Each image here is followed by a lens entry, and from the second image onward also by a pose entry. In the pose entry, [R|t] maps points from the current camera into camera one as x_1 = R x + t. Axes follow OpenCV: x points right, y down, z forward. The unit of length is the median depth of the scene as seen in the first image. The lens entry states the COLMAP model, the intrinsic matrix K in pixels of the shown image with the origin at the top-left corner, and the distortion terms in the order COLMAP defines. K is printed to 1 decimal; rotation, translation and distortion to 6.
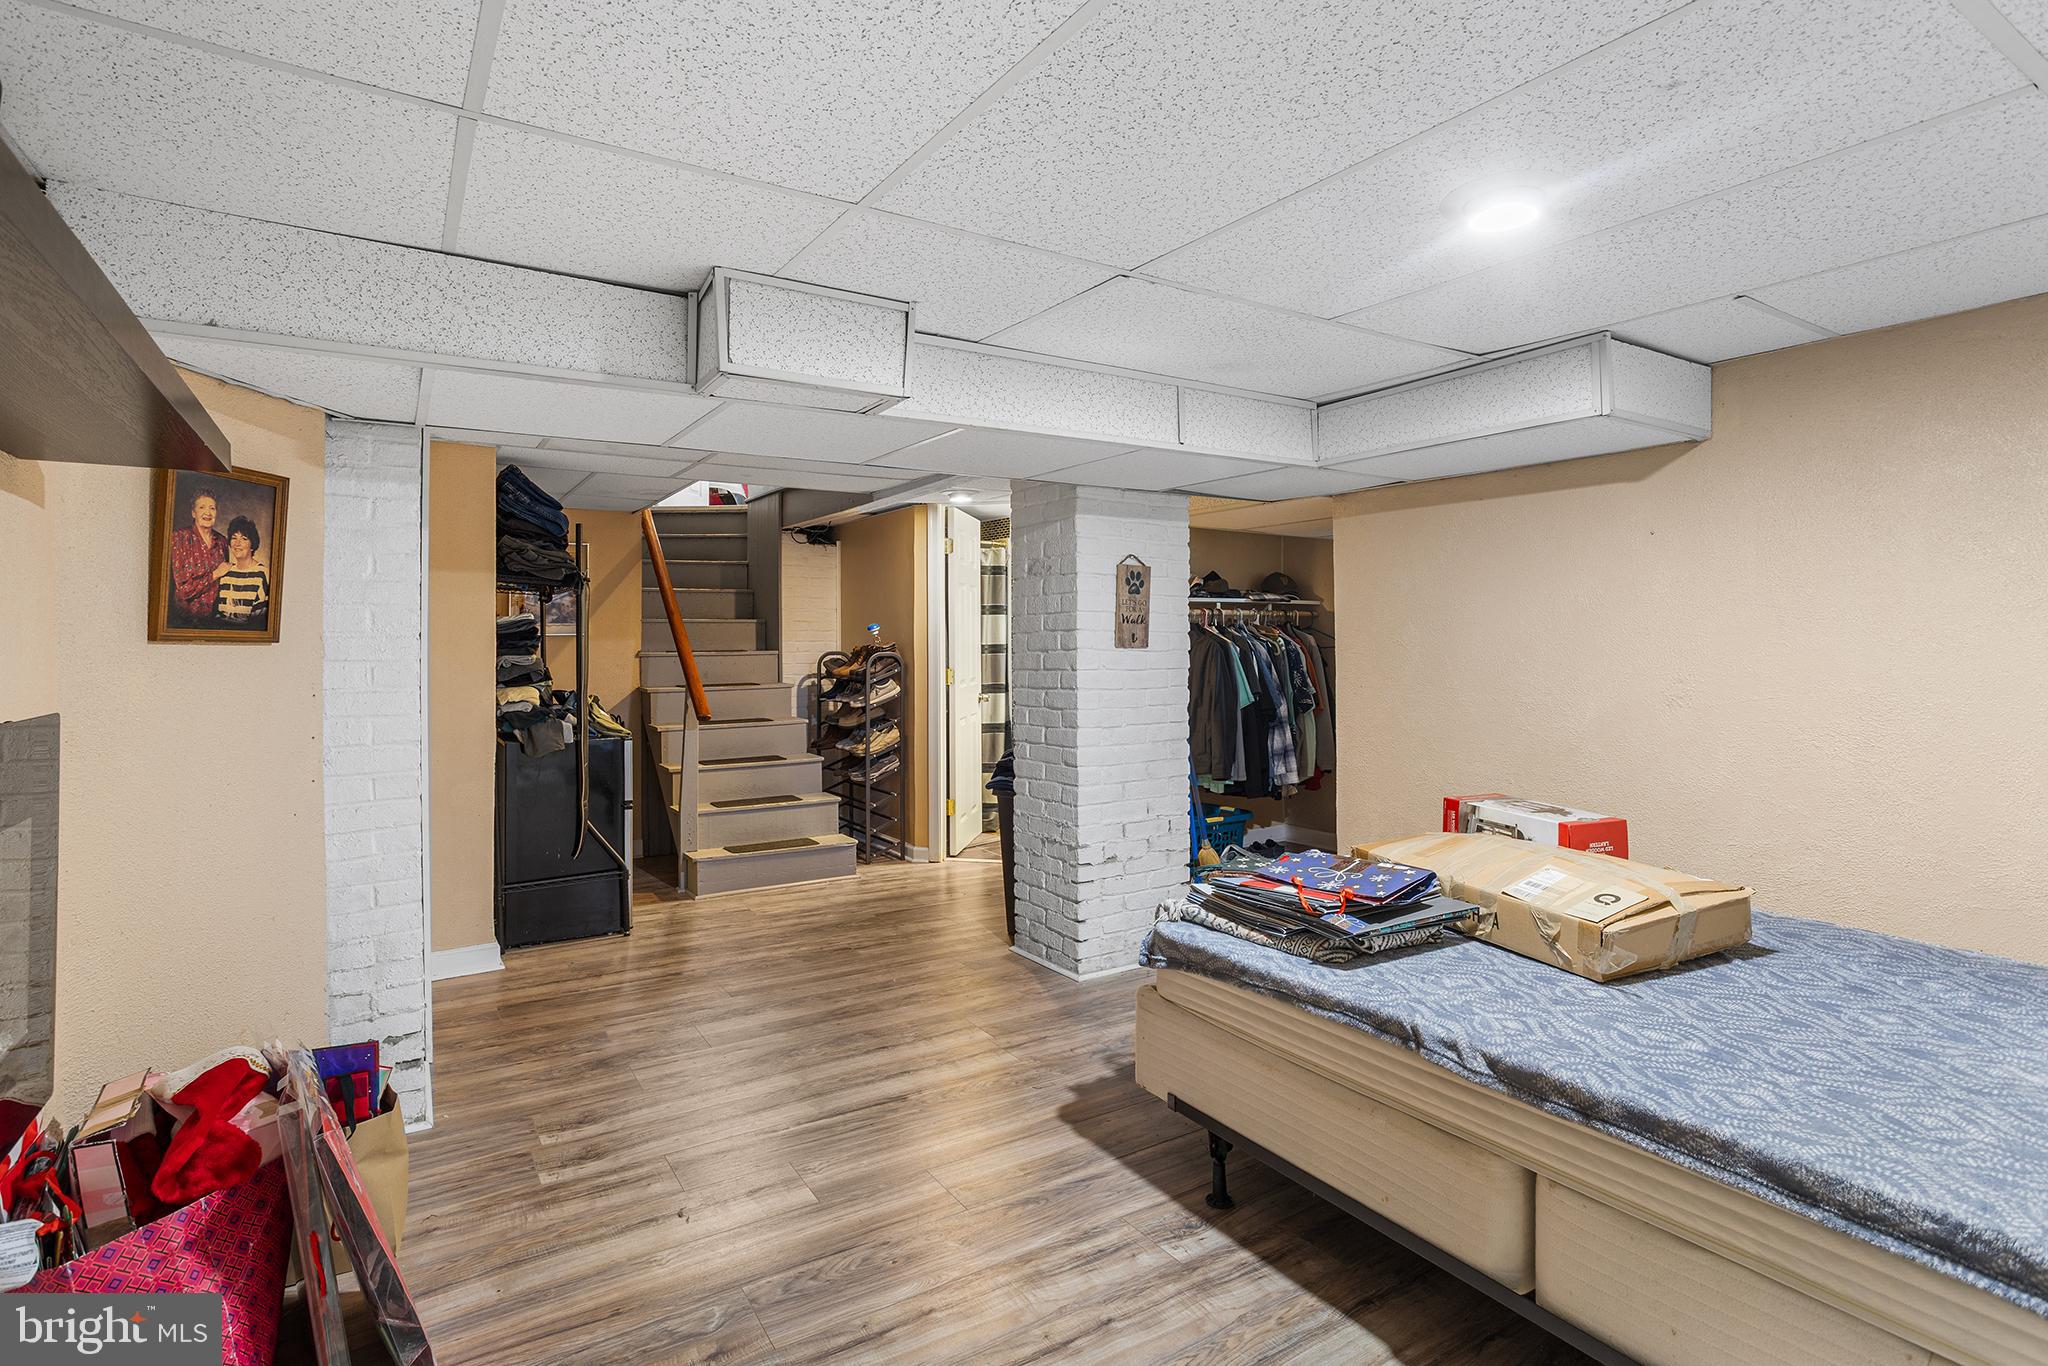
lens RADIAL K [[998.7, 0, 1017.5], [0, 998.7, 669.1], [0, 0, 1]] dist [-0.020645, 0.002776]
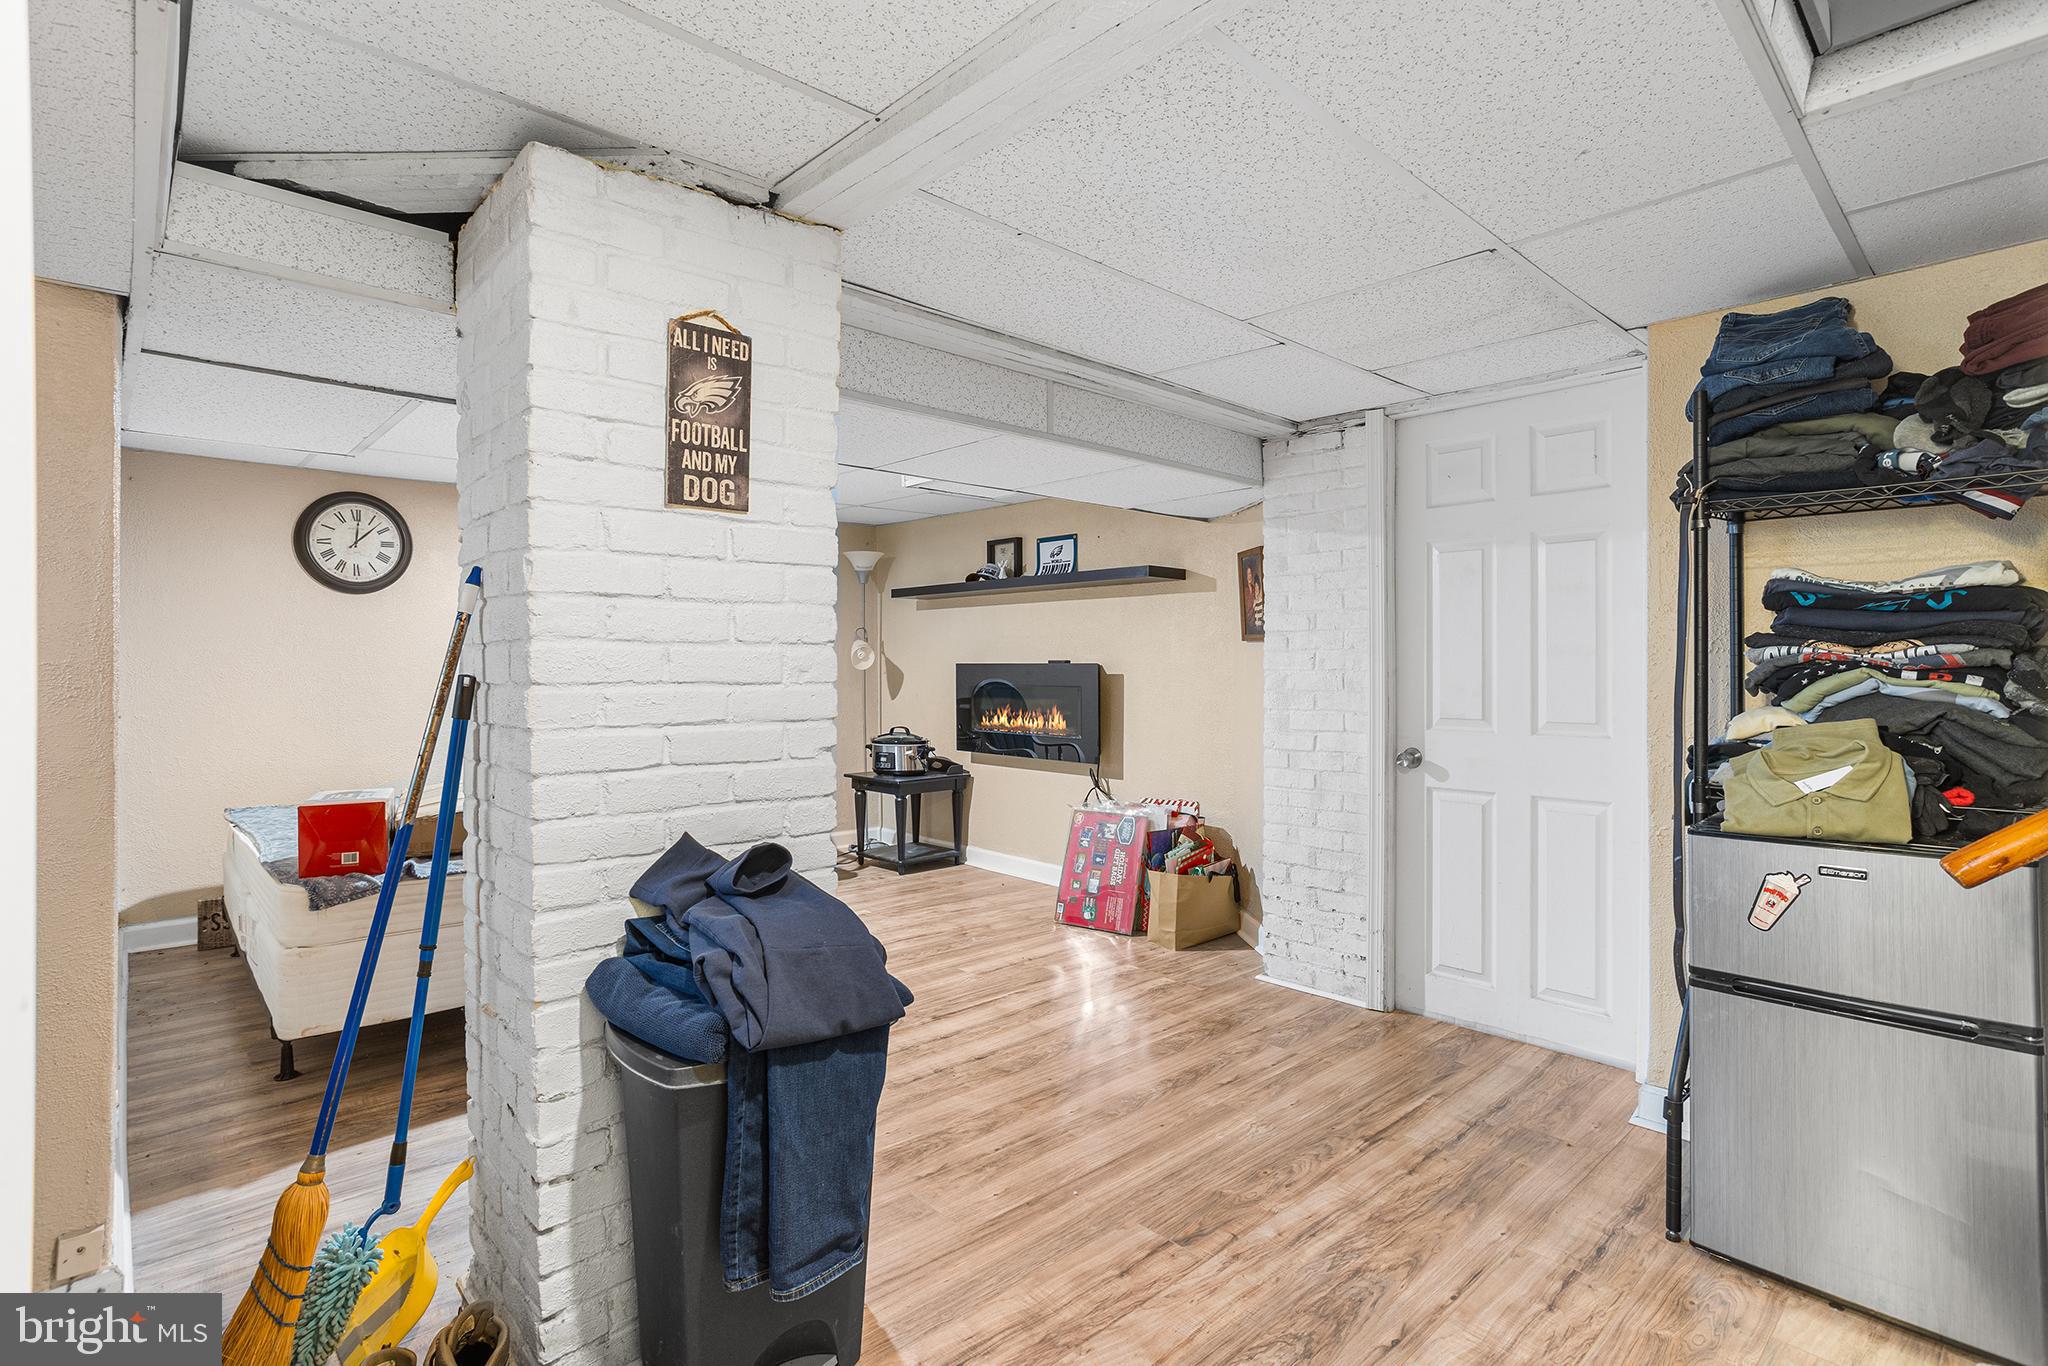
lens RADIAL K [[998.7, 0, 1016.4], [0, 998.7, 672.5], [0, 0, 1]] dist [-0.020645, 0.002776]
pose [[-0.985715, 0.001090, -0.168419, -0.005426], [-0.004557, 0.999440, 0.033141, -0.009482], [0.168360, 0.033435, -0.985158, 1.007586]]
